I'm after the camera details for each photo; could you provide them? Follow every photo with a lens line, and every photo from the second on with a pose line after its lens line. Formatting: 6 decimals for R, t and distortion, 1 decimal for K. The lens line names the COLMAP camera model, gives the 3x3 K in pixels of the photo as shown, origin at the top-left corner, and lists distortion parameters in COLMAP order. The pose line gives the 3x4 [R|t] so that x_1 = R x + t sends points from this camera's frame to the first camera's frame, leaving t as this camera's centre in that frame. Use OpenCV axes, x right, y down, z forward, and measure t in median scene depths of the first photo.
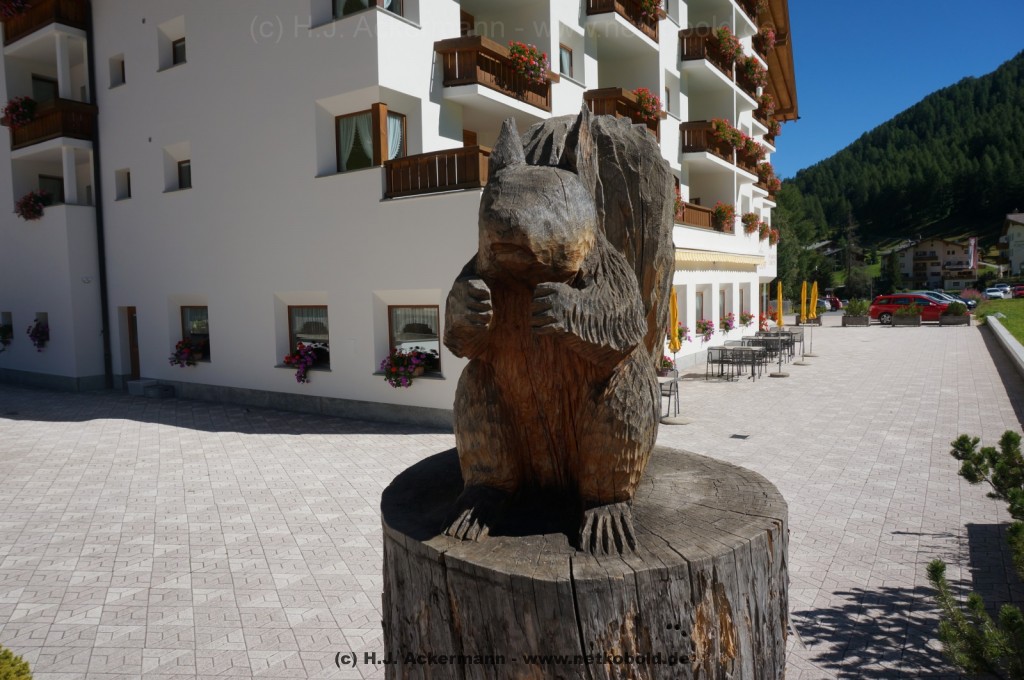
lens RADIAL K [[686.6, 0, 512.0], [0, 686.6, 340.0], [0, 0, 1]] dist [-0.004856, 0.002227]
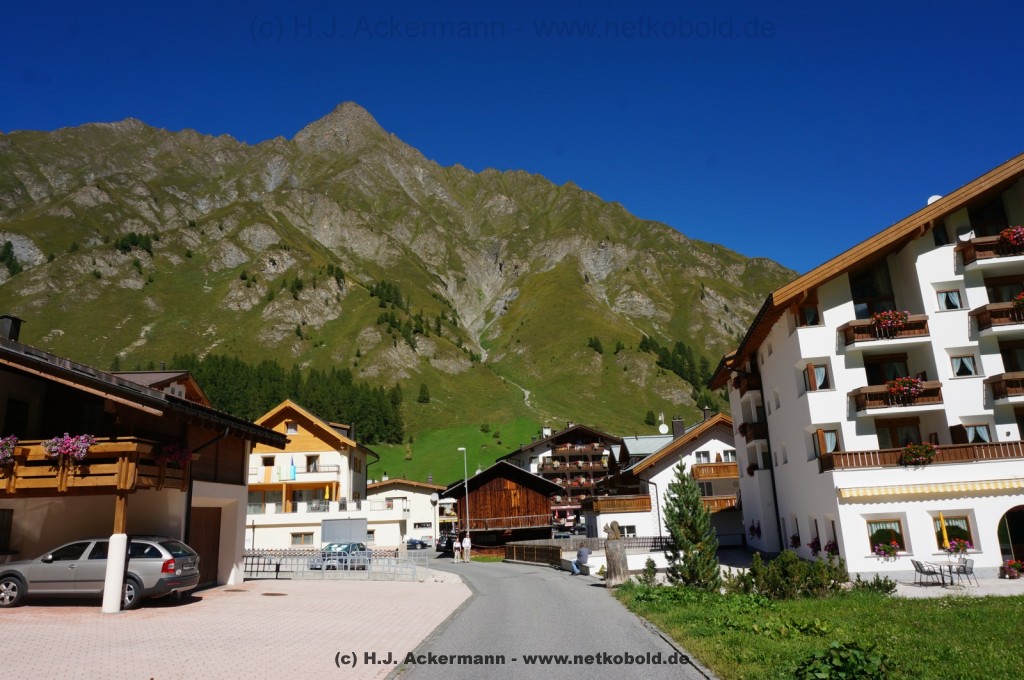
lens RADIAL K [[686.6, 0, 512.0], [0, 686.6, 340.0], [0, 0, 1]] dist [-0.004856, 0.002227]
pose [[0.413489, -0.233166, -0.880148, 1.334919], [-0.019446, 0.964173, -0.264561, 0.000159], [0.910301, 0.126509, 0.394141, -0.810589]]
